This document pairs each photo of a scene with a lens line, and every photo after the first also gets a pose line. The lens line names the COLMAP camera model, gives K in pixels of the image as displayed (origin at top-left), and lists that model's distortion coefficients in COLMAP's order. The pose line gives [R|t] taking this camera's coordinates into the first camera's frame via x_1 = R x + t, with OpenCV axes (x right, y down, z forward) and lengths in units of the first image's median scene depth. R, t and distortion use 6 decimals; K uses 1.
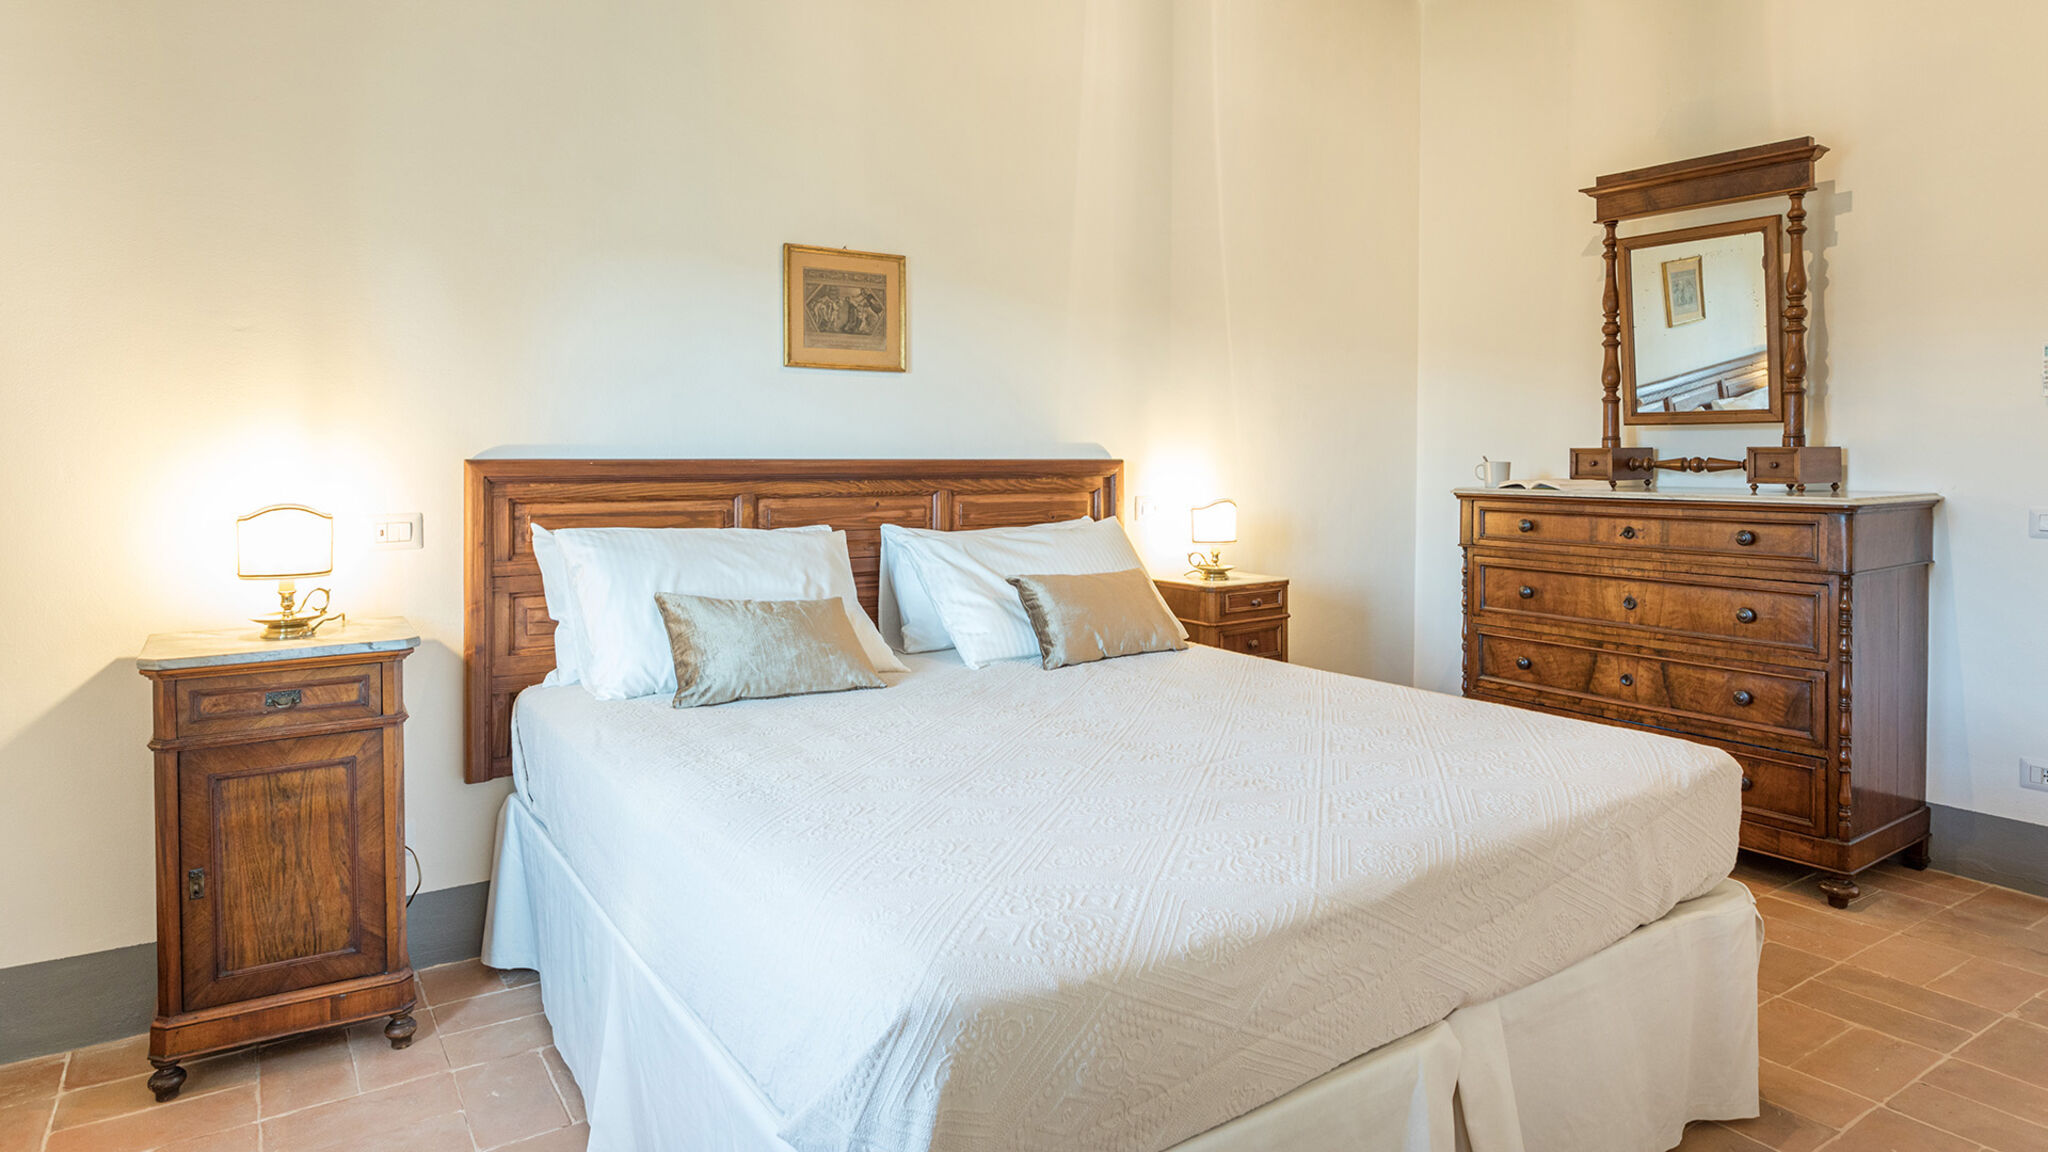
lens RADIAL K [[1169.9, 0, 1023.6], [0, 1169.9, 575.9], [0, 0, 1]] dist [0.000451, 0.000072]
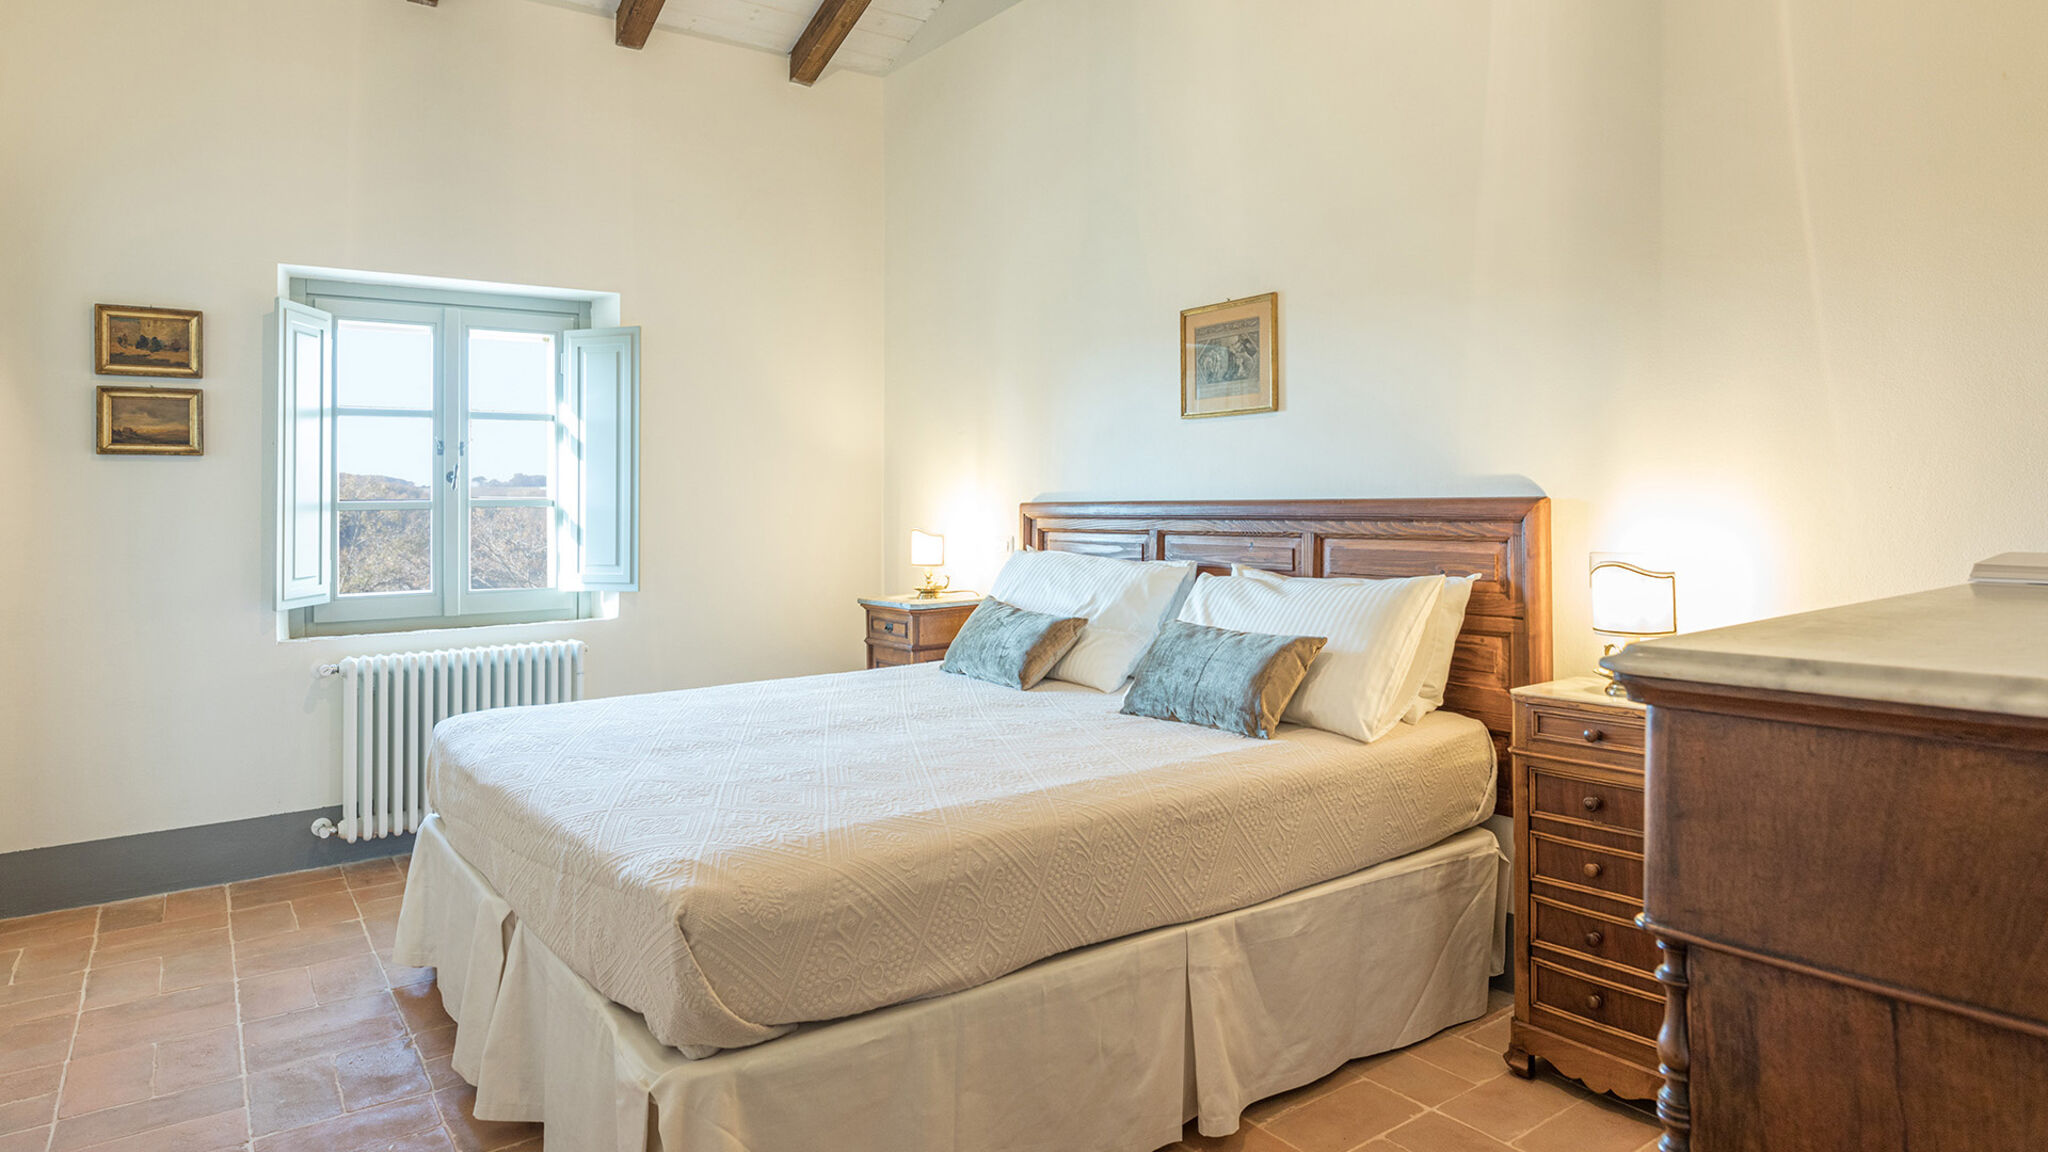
lens RADIAL K [[1169.9, 0, 1022.7], [0, 1169.9, 575.8], [0, 0, 1]] dist [0.000451, 0.000072]
pose [[0.026098, 0.060030, -0.997855, 0.894408], [-0.091507, 0.994148, 0.057413, -0.075823], [0.995462, 0.089813, 0.031438, 0.791677]]
